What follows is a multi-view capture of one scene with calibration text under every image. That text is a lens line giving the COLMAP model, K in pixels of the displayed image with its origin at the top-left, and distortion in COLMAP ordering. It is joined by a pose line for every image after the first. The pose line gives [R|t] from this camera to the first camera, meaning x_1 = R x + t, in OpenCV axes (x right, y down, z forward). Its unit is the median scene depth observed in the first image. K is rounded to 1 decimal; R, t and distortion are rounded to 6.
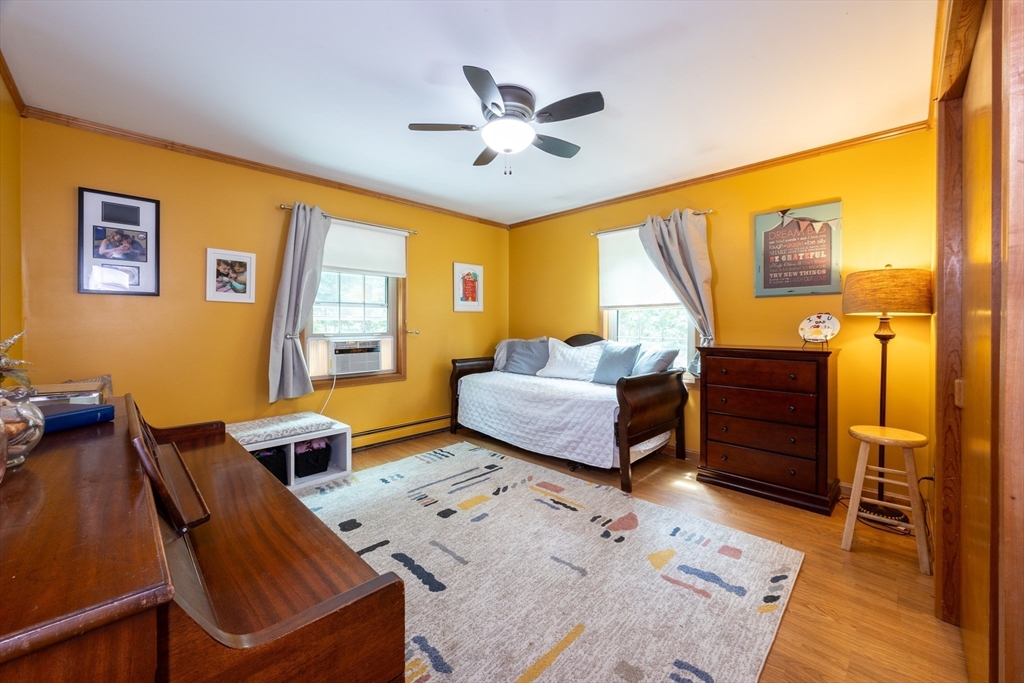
lens RADIAL K [[395.1, 0, 523.0], [0, 395.1, 329.3], [0, 0, 1]] dist [-0.002100, -0.001015]
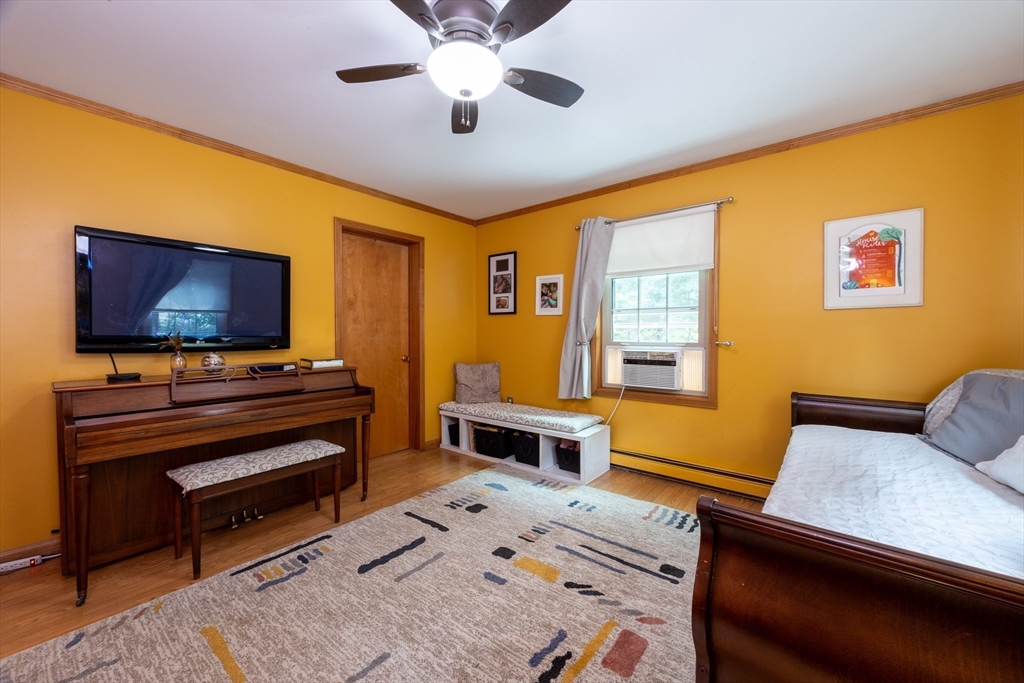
lens RADIAL K [[395.1, 0, 522.3], [0, 395.1, 344.6], [0, 0, 1]] dist [-0.002100, -0.001015]
pose [[0.079096, 0.029157, -0.996440, 0.546109], [-0.012713, 0.999520, 0.028238, -0.008203], [0.996786, 0.010434, 0.079429, 0.813319]]
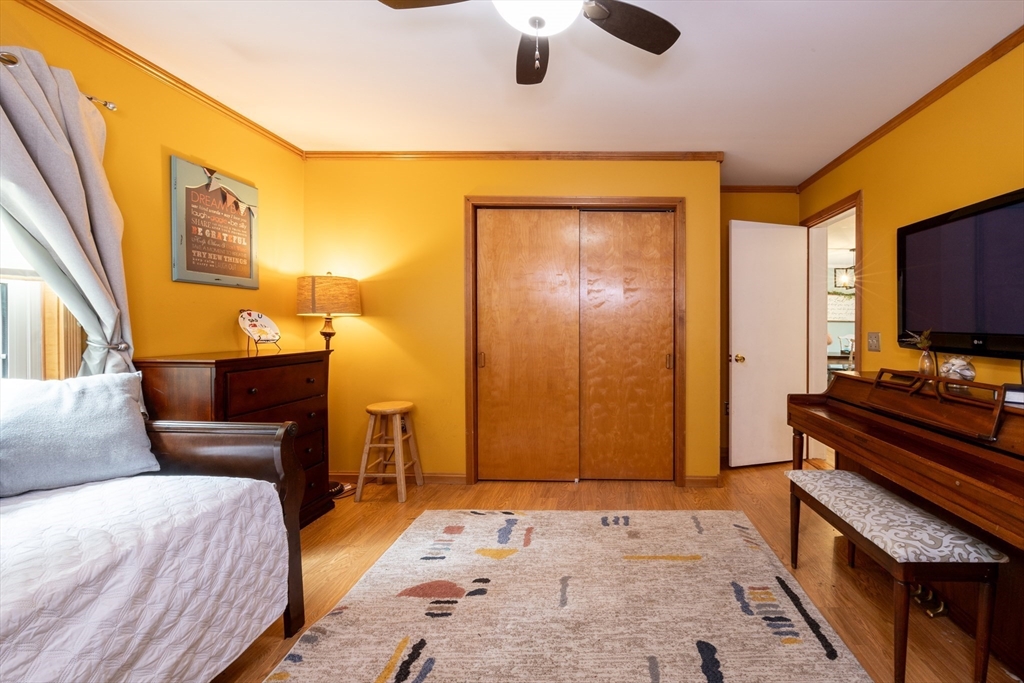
lens RADIAL K [[414.0, 0, 586.4], [0, 414.0, 322.9], [0, 0, 1]] dist [-0.002676, -0.000024]
pose [[-0.655835, -0.000177, 0.754904, -0.422003], [0.002885, 0.999992, 0.002741, -0.013086], [-0.754899, 0.003976, -0.655829, 1.051979]]
